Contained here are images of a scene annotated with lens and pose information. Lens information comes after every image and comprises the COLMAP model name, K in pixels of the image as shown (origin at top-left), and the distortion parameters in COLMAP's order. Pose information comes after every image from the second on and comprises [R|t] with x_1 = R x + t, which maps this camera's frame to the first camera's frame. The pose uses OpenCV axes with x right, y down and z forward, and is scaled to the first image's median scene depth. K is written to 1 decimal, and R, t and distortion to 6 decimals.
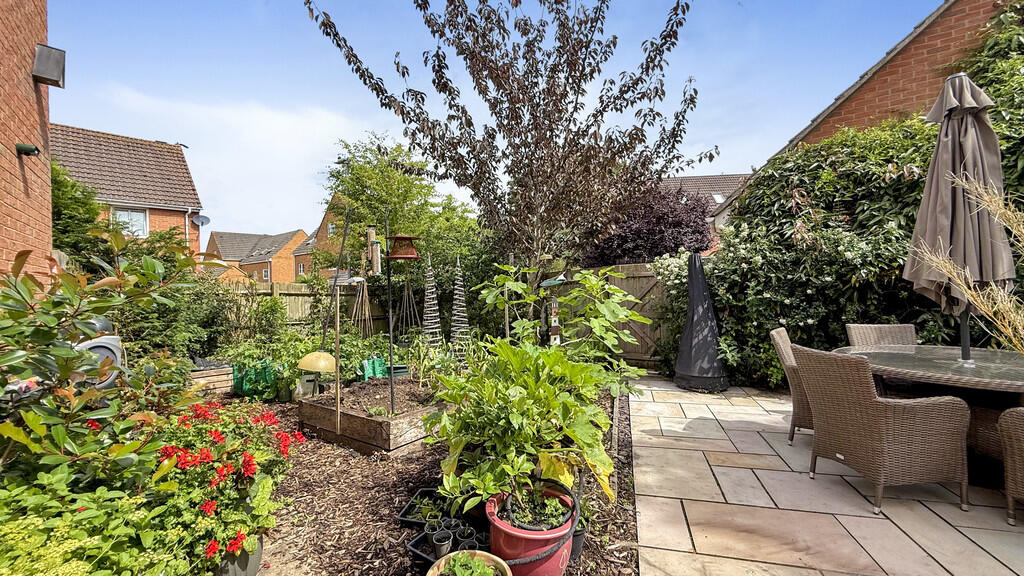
lens RADIAL K [[423.6, 0, 513.0], [0, 423.6, 284.0], [0, 0, 1]] dist [0.000787, -0.000654]
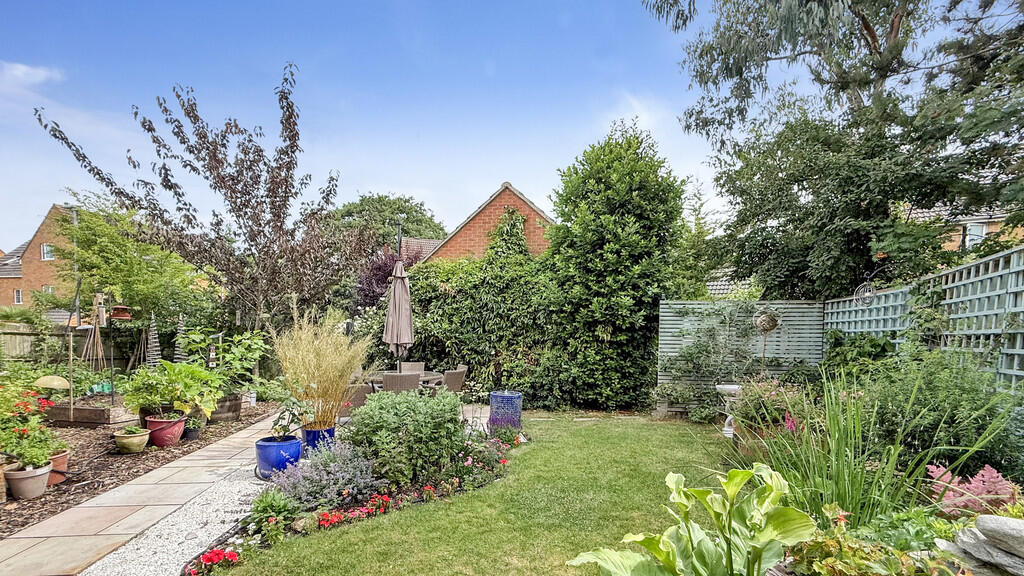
lens RADIAL K [[423.6, 0, 510.5], [0, 423.6, 356.5], [0, 0, 1]] dist [0.000787, -0.000654]
pose [[0.908987, 0.020702, 0.416309, 0.264392], [-0.044455, 0.997884, 0.047443, -0.034237], [-0.414446, -0.061632, 0.907984, -0.700005]]
